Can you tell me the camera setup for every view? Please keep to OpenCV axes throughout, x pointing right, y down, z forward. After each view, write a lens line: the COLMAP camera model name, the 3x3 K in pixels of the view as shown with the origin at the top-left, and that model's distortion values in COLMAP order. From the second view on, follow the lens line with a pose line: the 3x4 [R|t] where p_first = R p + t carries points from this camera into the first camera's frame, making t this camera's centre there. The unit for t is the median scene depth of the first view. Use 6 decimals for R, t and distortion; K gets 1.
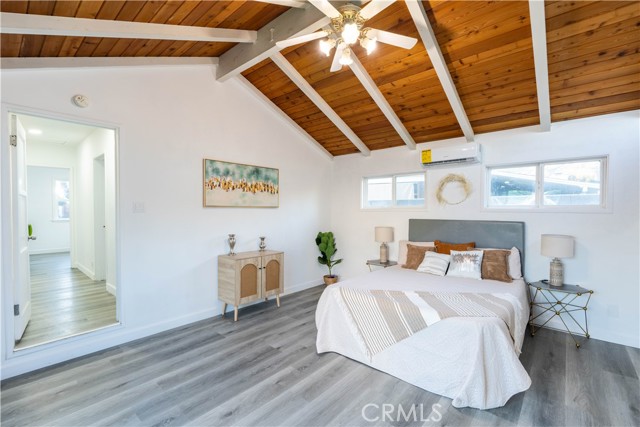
lens RADIAL K [[280.3, 0, 319.2], [0, 280.3, 213.8], [0, 0, 1]] dist [-0.013598, 0.000658]
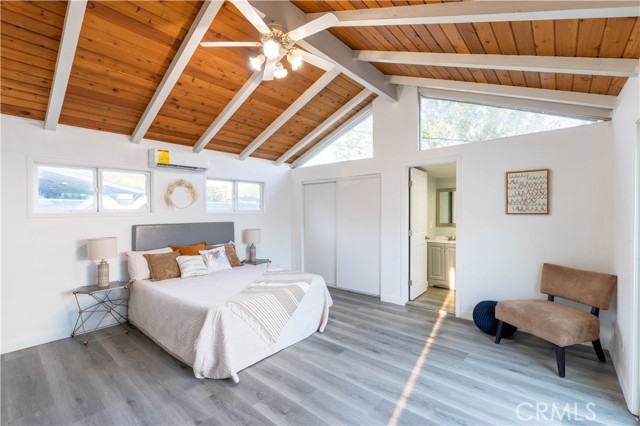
lens RADIAL K [[280.3, 0, 320.2], [0, 280.3, 212.4], [0, 0, 1]] dist [-0.013598, 0.000658]
pose [[-0.015221, -0.001064, 0.999884, -0.656120], [0.020394, 0.999791, 0.001374, -0.010712], [-0.999676, 0.020413, -0.015196, 0.575587]]
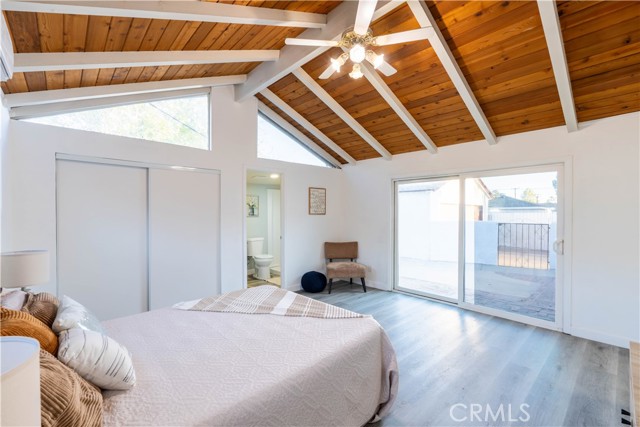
lens RADIAL K [[280.3, 0, 321.4], [0, 280.3, 214.1], [0, 0, 1]] dist [-0.013598, 0.000658]
pose [[-0.994842, -0.002540, 0.101400, 0.083261], [-0.000606, 0.999817, 0.019098, -0.020790], [-0.101430, 0.018938, -0.994662, 1.409988]]
